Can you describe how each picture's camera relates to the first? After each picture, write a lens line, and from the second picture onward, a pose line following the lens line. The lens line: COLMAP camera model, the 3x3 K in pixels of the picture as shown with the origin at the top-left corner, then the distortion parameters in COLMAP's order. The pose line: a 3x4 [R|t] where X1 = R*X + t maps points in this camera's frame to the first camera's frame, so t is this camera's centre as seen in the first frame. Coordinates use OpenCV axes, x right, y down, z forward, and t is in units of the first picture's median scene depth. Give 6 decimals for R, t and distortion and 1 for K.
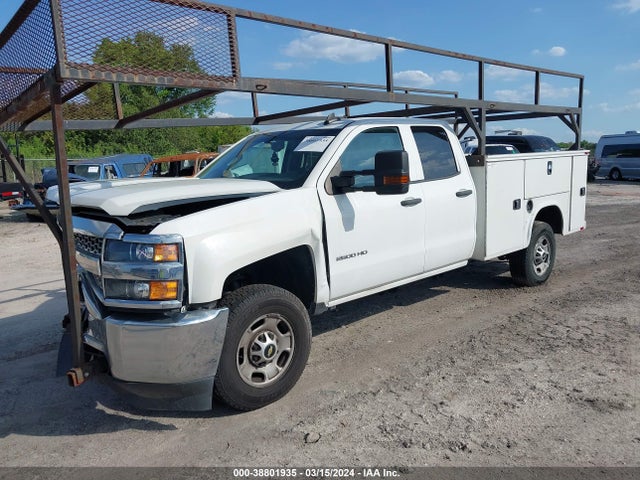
lens RADIAL K [[498.8, 0, 323.4], [0, 498.8, 242.4], [0, 0, 1]] dist [0.070973, -0.124572]
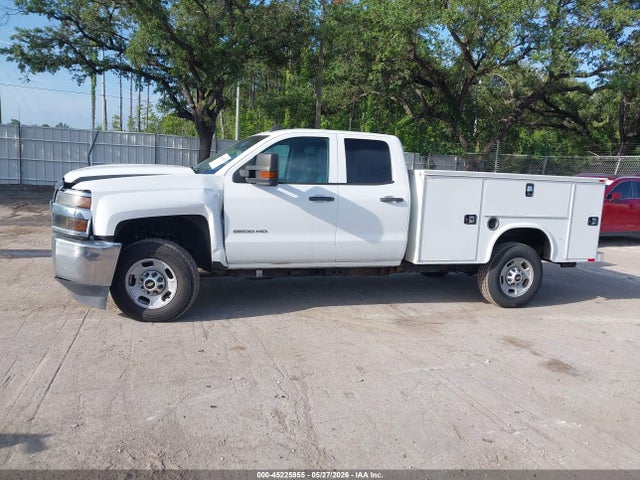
lens RADIAL K [[492.8, 0, 320.0], [0, 492.8, 240.0], [0, 0, 1]] dist [0.096192, -0.121704]
pose [[0.909852, 0.136167, -0.391953, 0.711527], [-0.149431, 0.988766, -0.003374, 0.024487], [0.387090, 0.061640, 0.919979, -0.110803]]
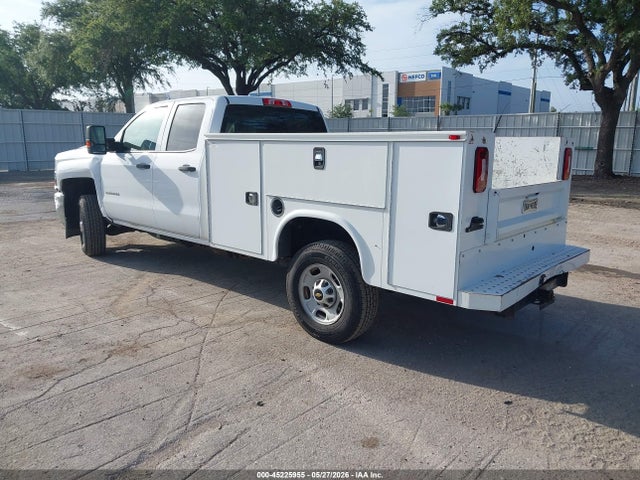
lens RADIAL K [[498.8, 0, 323.4], [0, 498.8, 242.4], [0, 0, 1]] dist [0.070973, -0.124572]
pose [[0.100987, 0.233073, -0.967201, 1.623349], [-0.183307, 0.959886, 0.212171, -0.272063], [0.977855, 0.155869, 0.139660, 1.403986]]
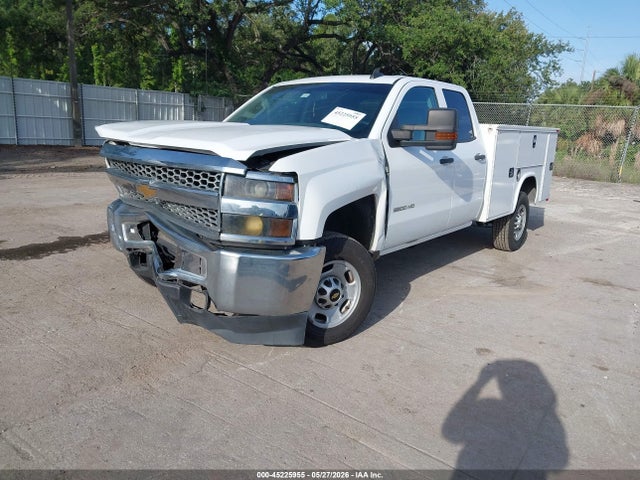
lens RADIAL K [[498.8, 0, 323.4], [0, 498.8, 242.4], [0, 0, 1]] dist [0.070973, -0.124572]
pose [[0.982307, 0.036656, 0.183658, -0.287880], [-0.047988, 0.997183, 0.057641, 0.044017], [-0.181028, -0.065435, 0.981299, -0.002180]]
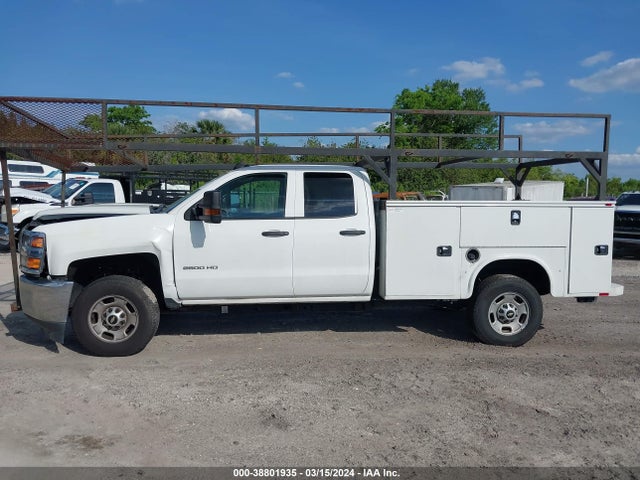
lens RADIAL K [[498.8, 0, 323.4], [0, 498.8, 242.4], [0, 0, 1]] dist [0.070973, -0.124572]
pose [[0.810973, 0.092588, -0.577711, 1.049722], [-0.135154, 0.990339, -0.031006, -0.042100], [0.569259, 0.103225, 0.815652, 0.089254]]
